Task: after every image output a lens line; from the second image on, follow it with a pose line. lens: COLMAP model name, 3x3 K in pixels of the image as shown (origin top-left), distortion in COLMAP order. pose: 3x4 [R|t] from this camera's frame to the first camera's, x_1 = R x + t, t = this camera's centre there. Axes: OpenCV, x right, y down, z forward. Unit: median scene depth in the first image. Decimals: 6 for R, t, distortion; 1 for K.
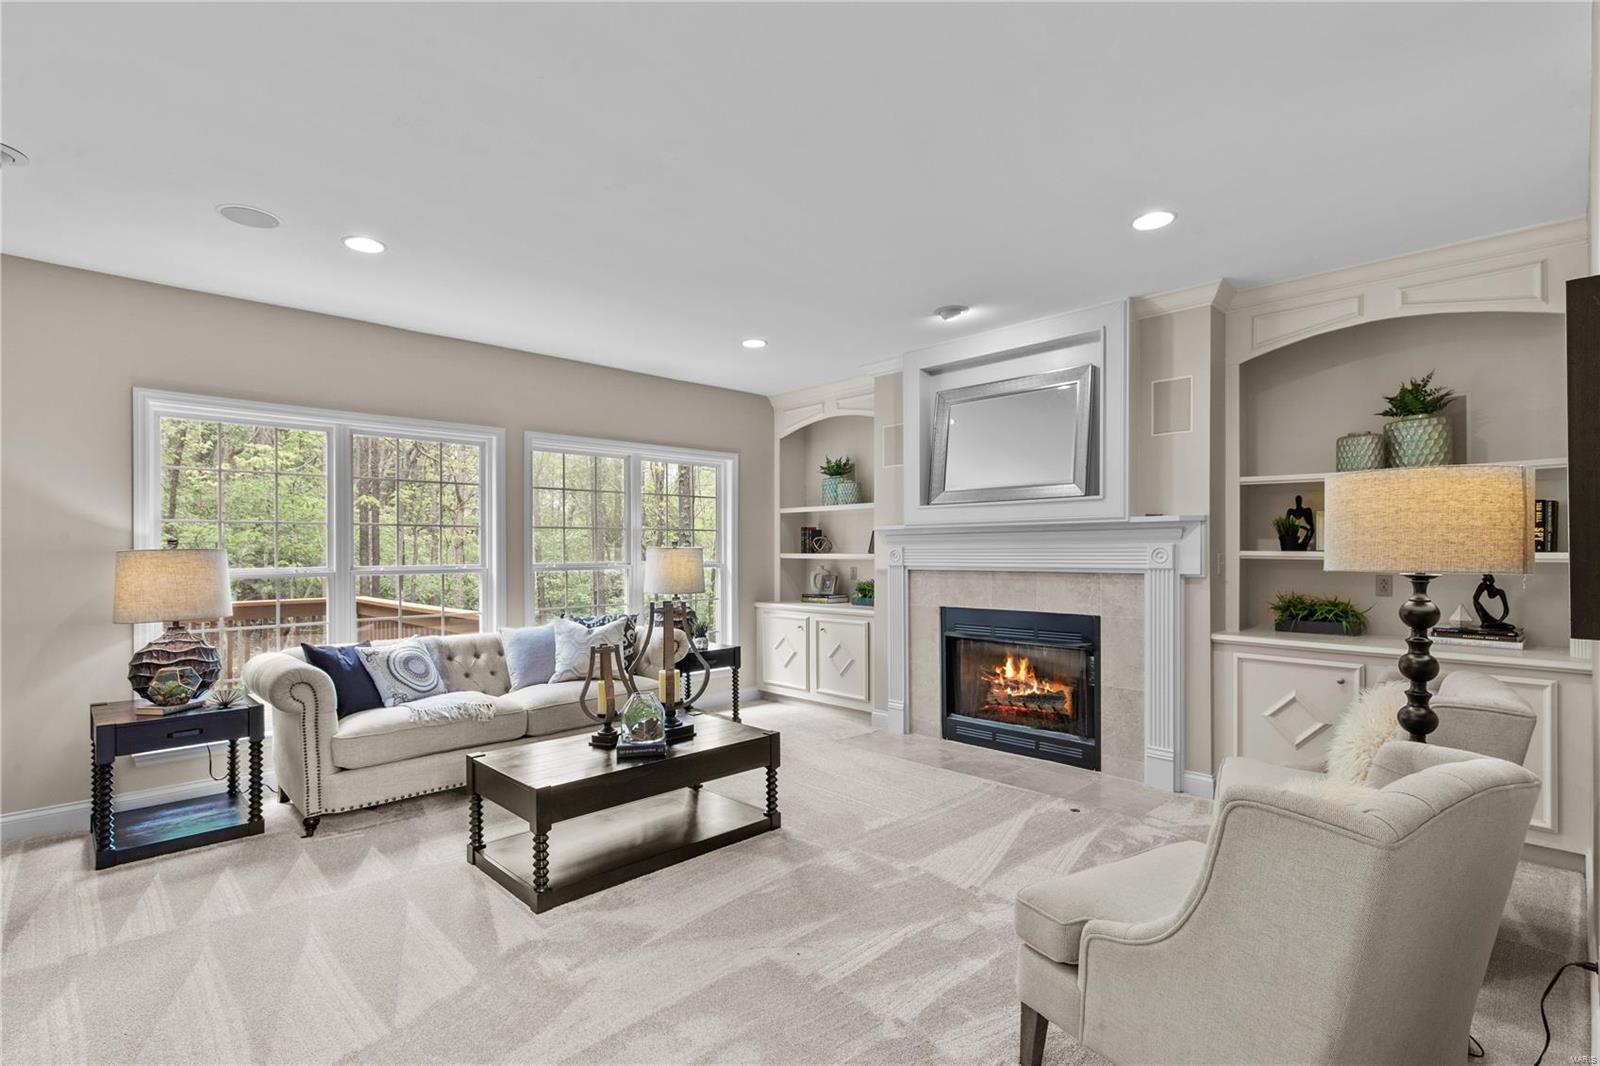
lens RADIAL K [[733.5, 0, 758.1], [0, 733.5, 553.6], [0, 0, 1]] dist [-0.001931, -0.001621]
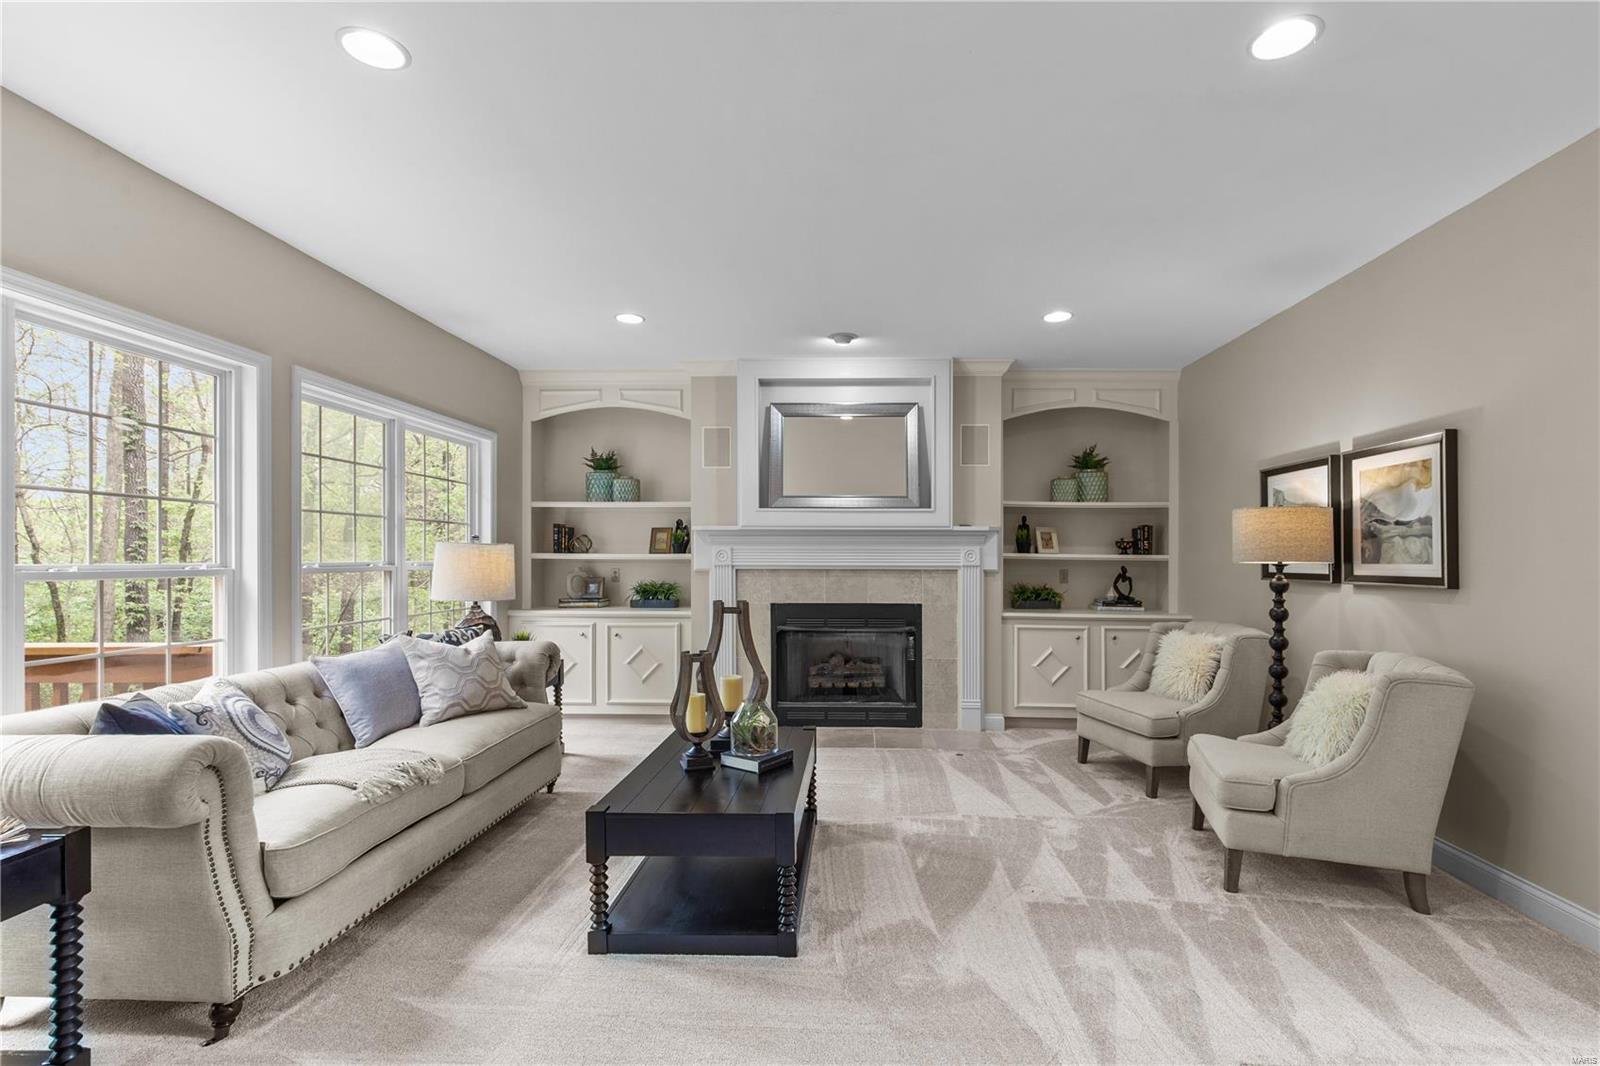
lens RADIAL K [[733.5, 0, 826.9], [0, 733.5, 559.2], [0, 0, 1]] dist [-0.001931, -0.001621]
pose [[0.716198, 0.005631, 0.697875, -0.541943], [-0.005104, 0.999983, -0.002830, 0.012862], [-0.697879, -0.001536, 0.716214, 0.215858]]
